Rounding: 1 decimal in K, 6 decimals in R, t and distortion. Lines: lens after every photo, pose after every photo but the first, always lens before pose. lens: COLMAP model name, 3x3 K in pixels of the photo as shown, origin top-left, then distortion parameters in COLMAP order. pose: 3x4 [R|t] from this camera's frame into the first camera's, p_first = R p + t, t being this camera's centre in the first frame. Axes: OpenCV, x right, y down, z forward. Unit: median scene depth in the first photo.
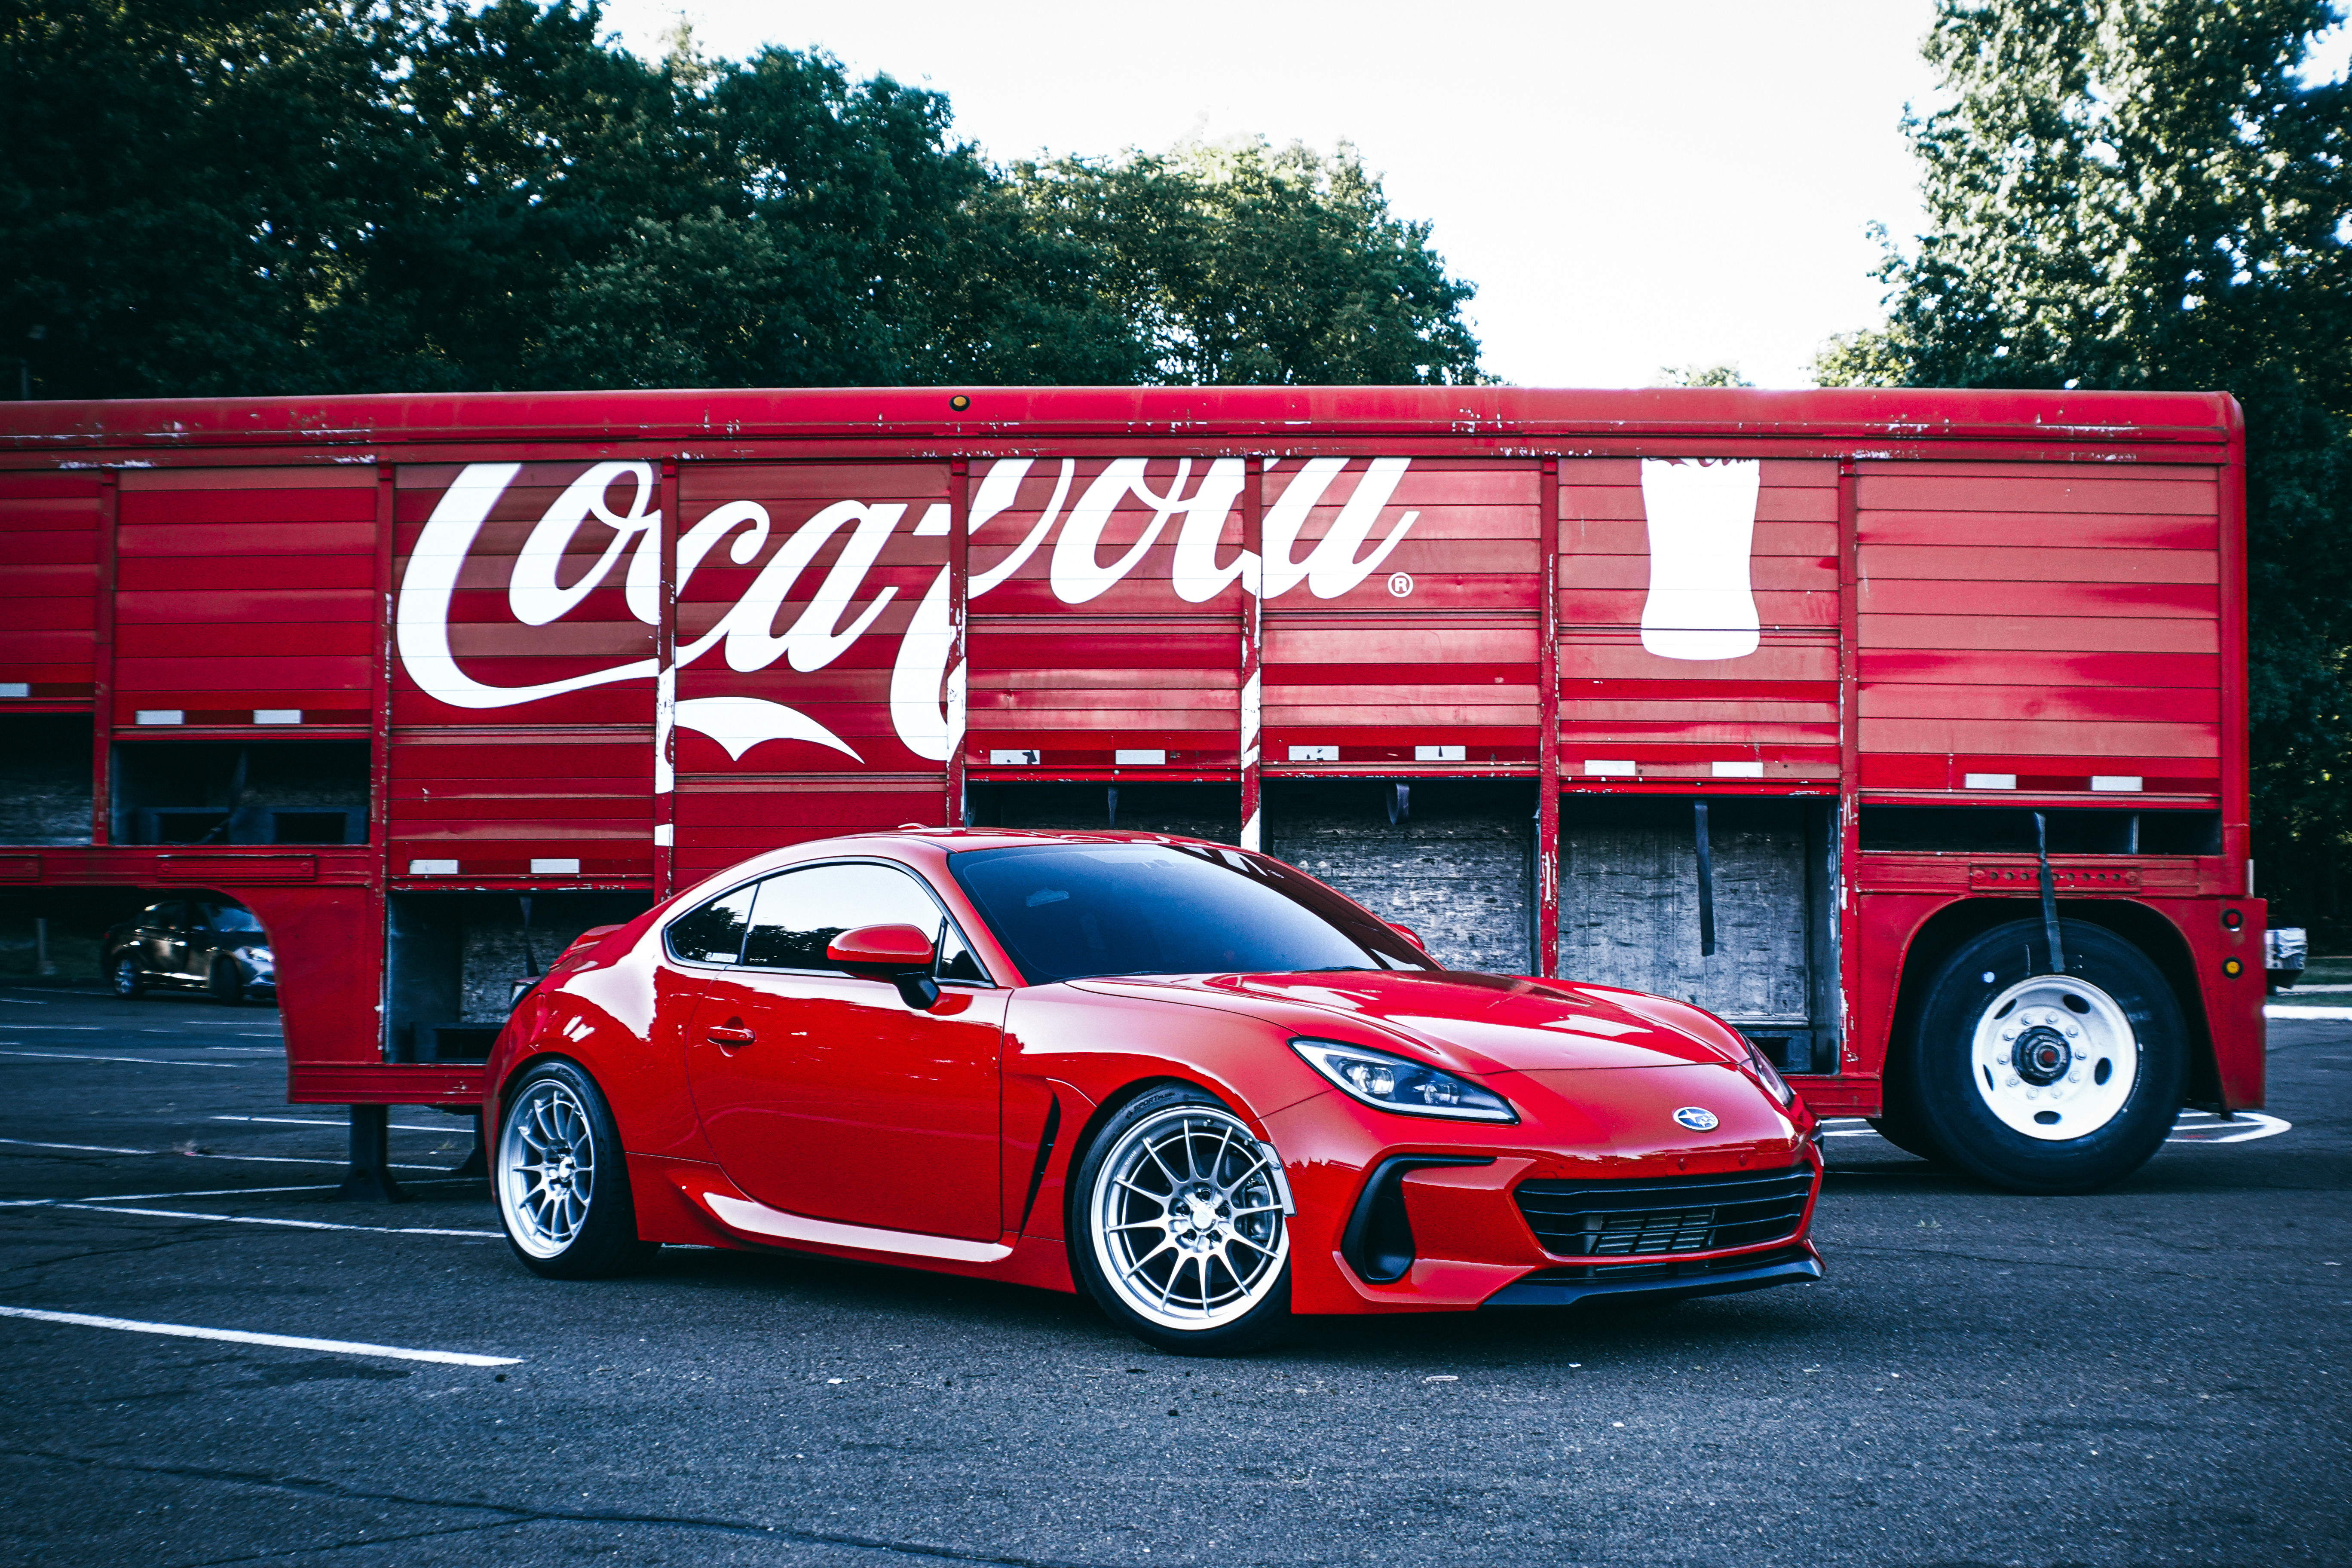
lens RADIAL K [[3619.6, 0, 1176.0], [0, 3619.6, 784.0], [0, 0, 1]] dist [-0.105849, -0.014399]
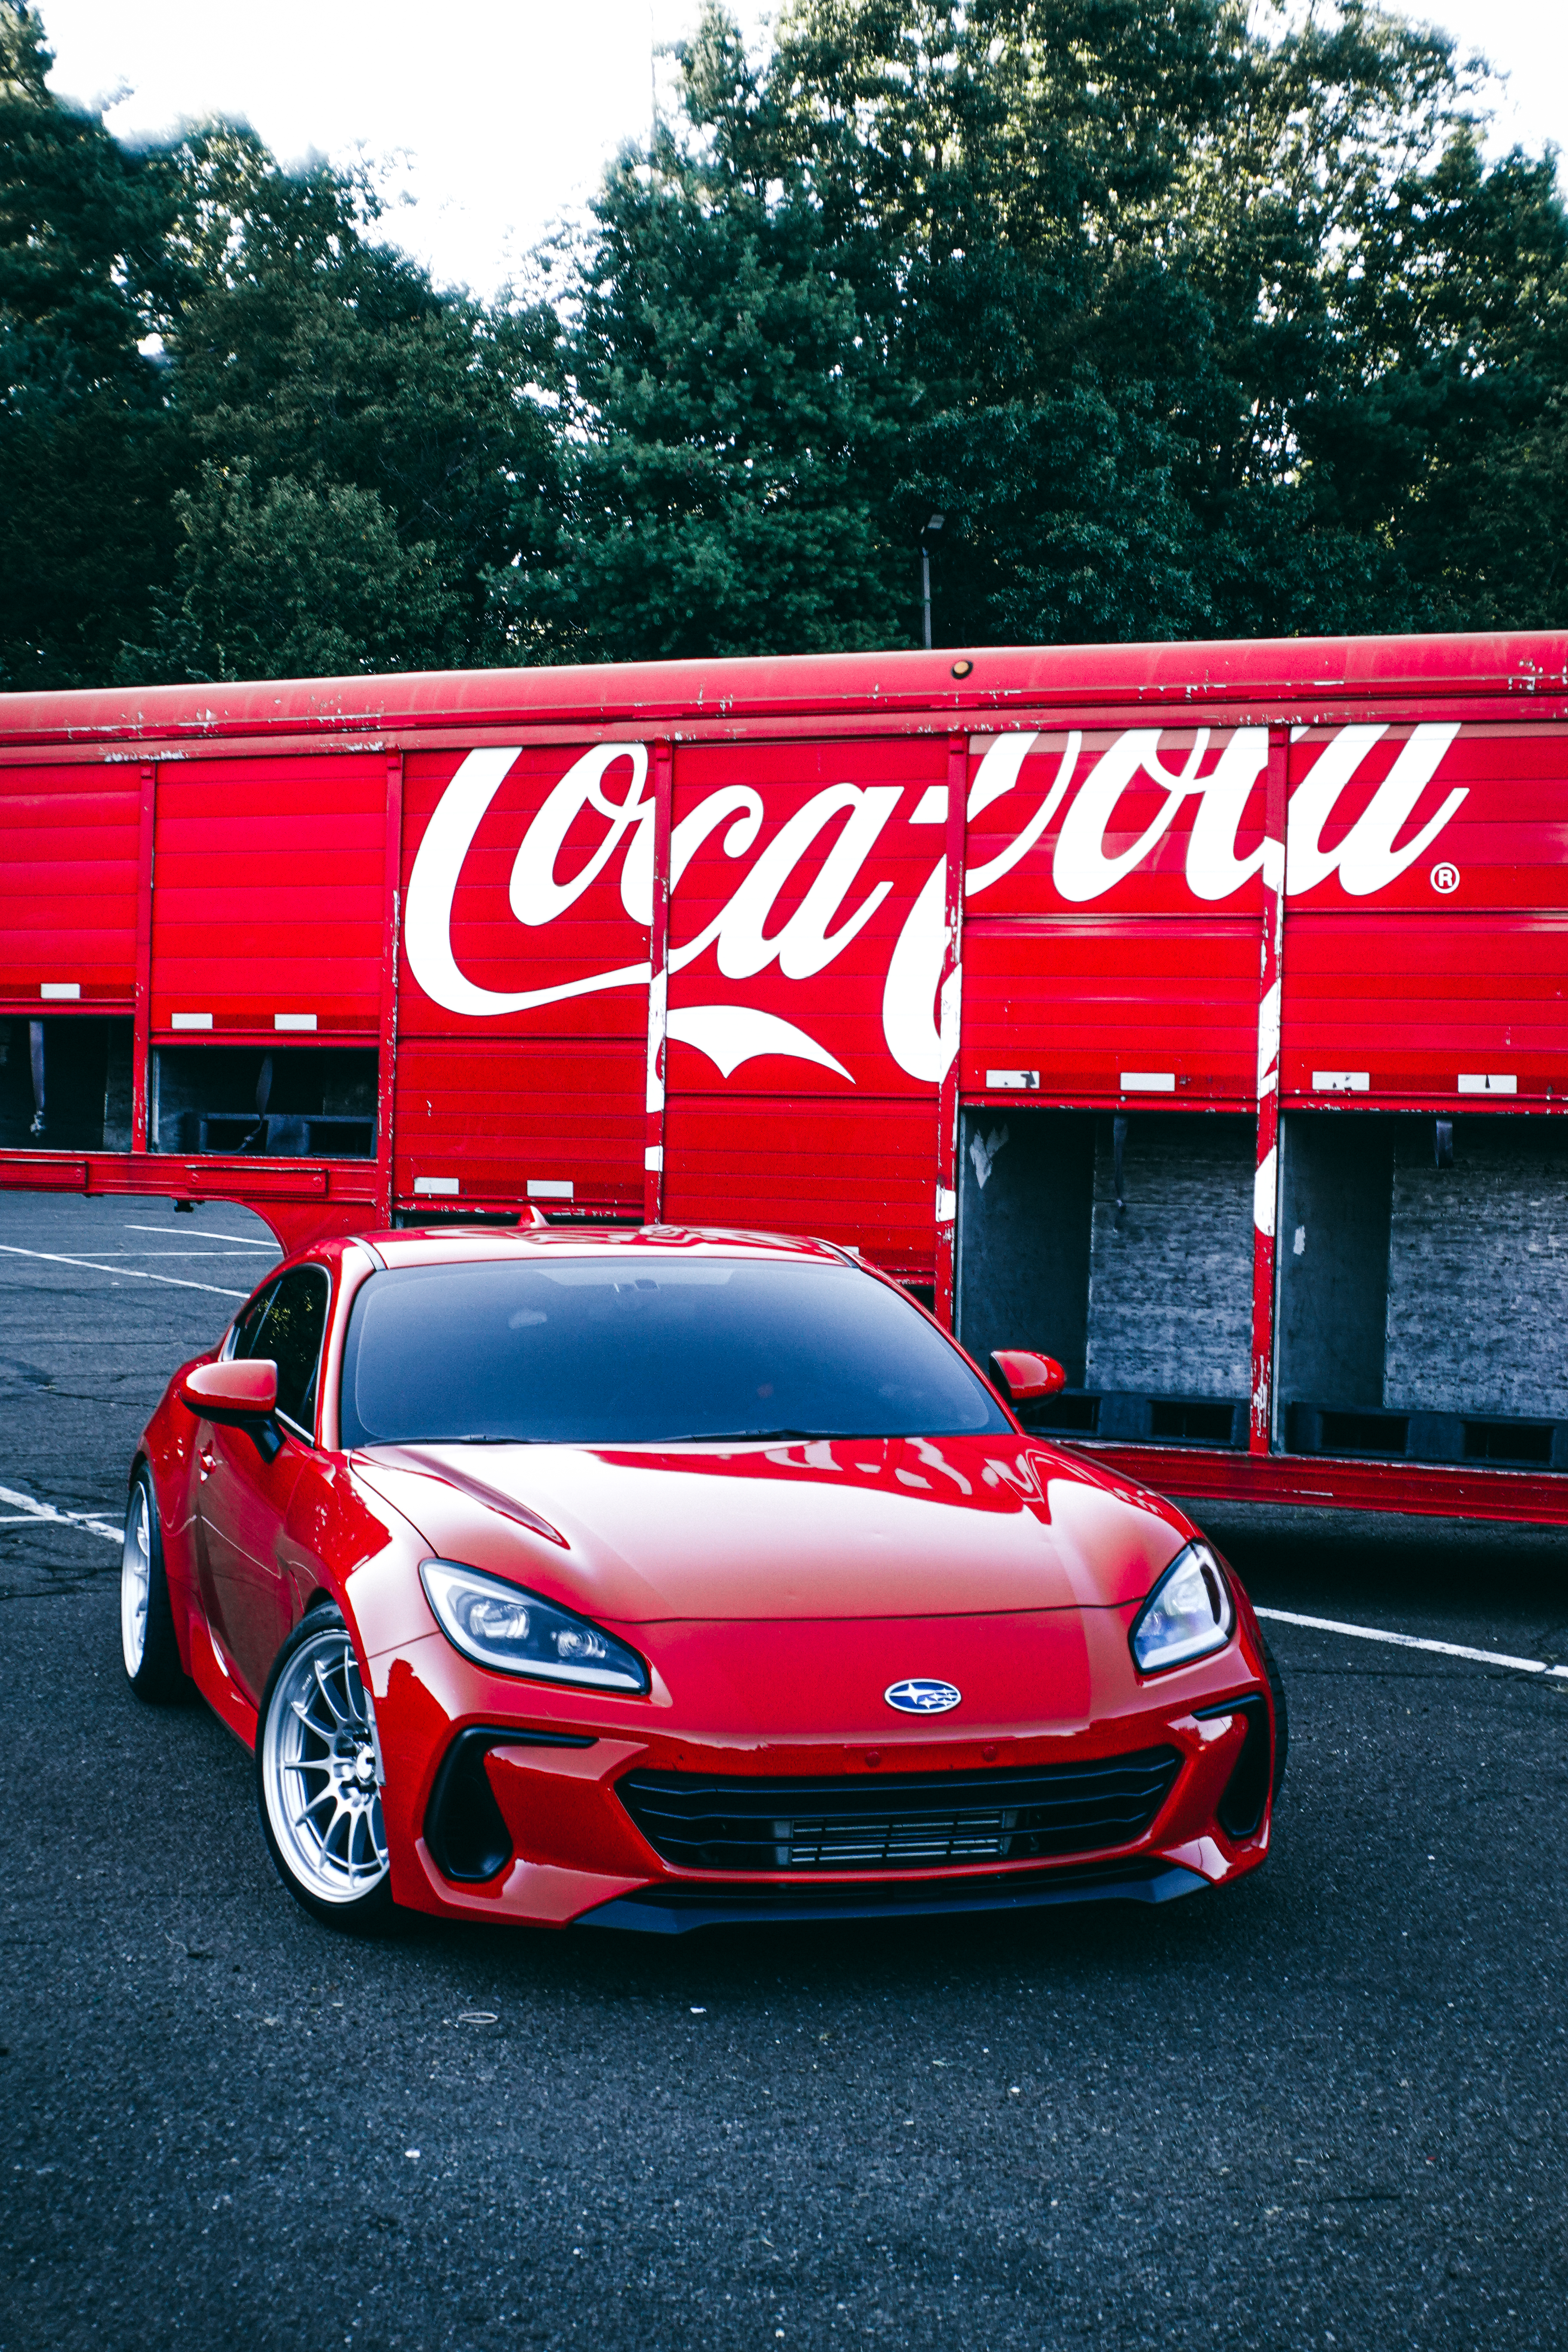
lens RADIAL K [[3622.4, 0, 784.0], [0, 3622.4, 1176.0], [0, 0, 1]] dist [-0.104267, -0.169372]
pose [[0.912226, 0.025705, -0.408880, 0.261014], [0.000837, 0.997911, 0.064602, -0.040323], [0.409686, -0.059274, 0.910299, 0.186825]]
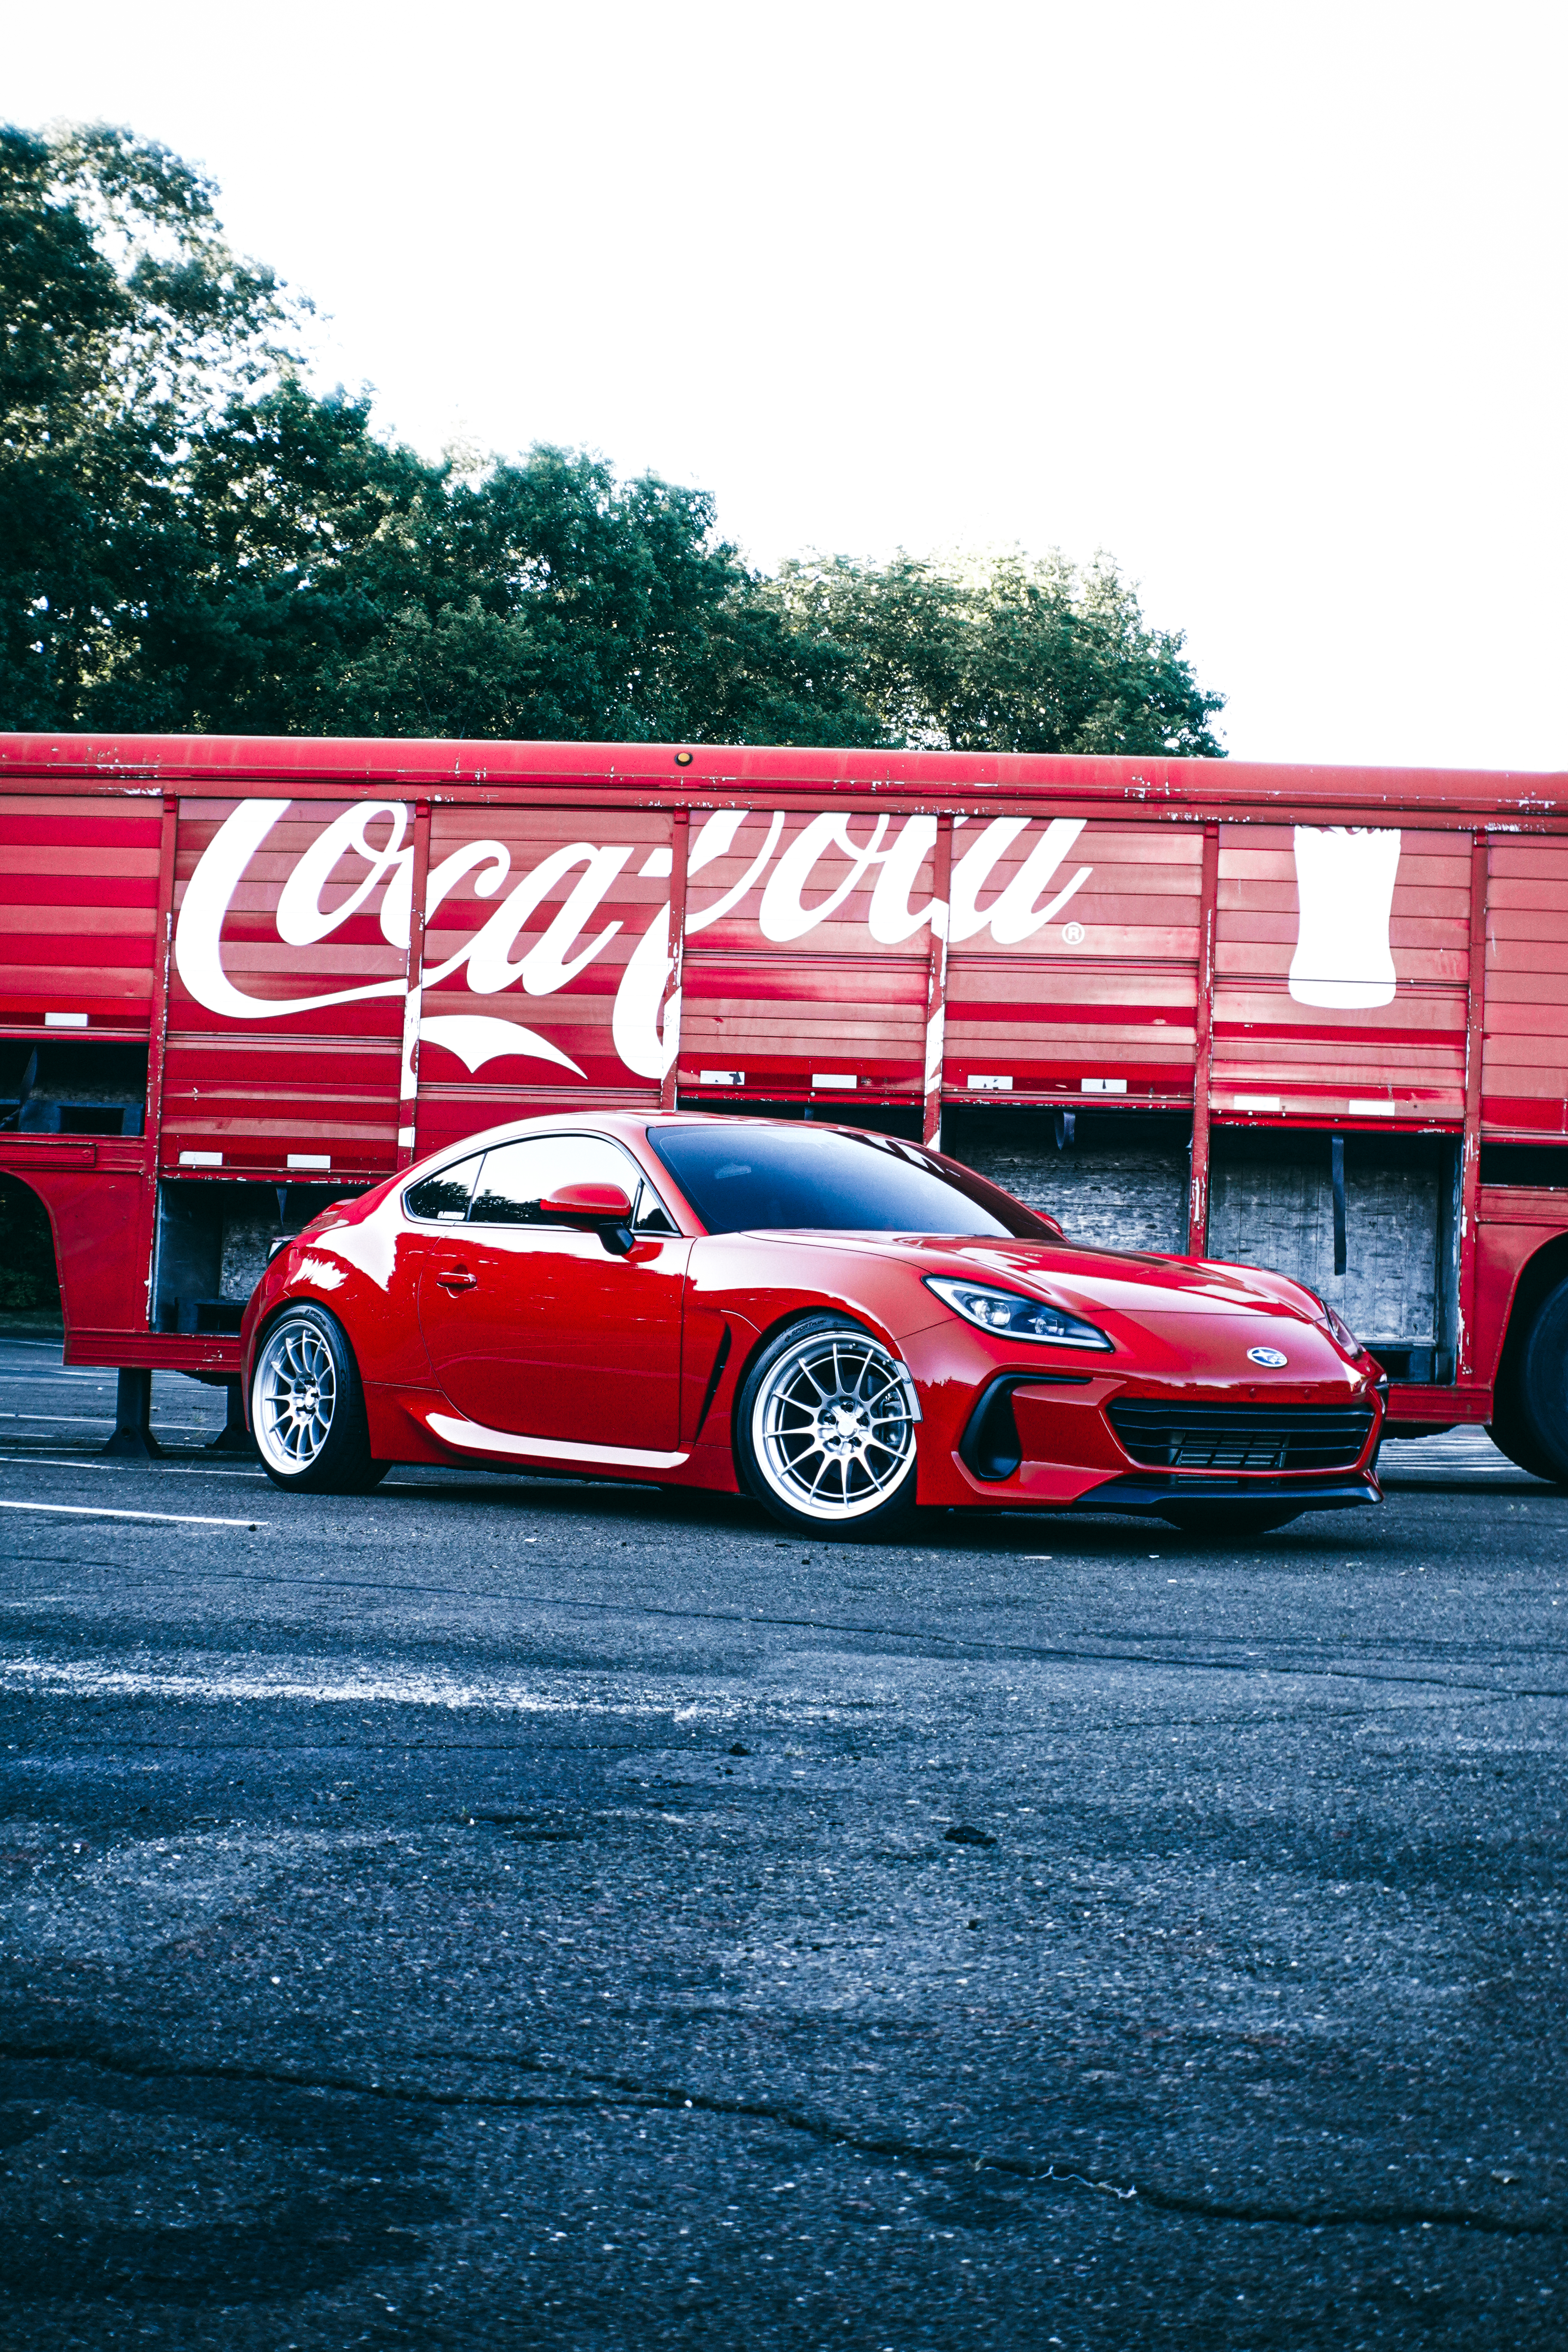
lens RADIAL K [[3622.4, 0, 784.0], [0, 3622.4, 1176.0], [0, 0, 1]] dist [-0.104267, -0.169372]
pose [[0.998711, 0.033049, -0.038518, 0.018388], [-0.033201, 0.999443, -0.003316, 0.026148], [0.038387, 0.004591, 0.999252, -0.114360]]
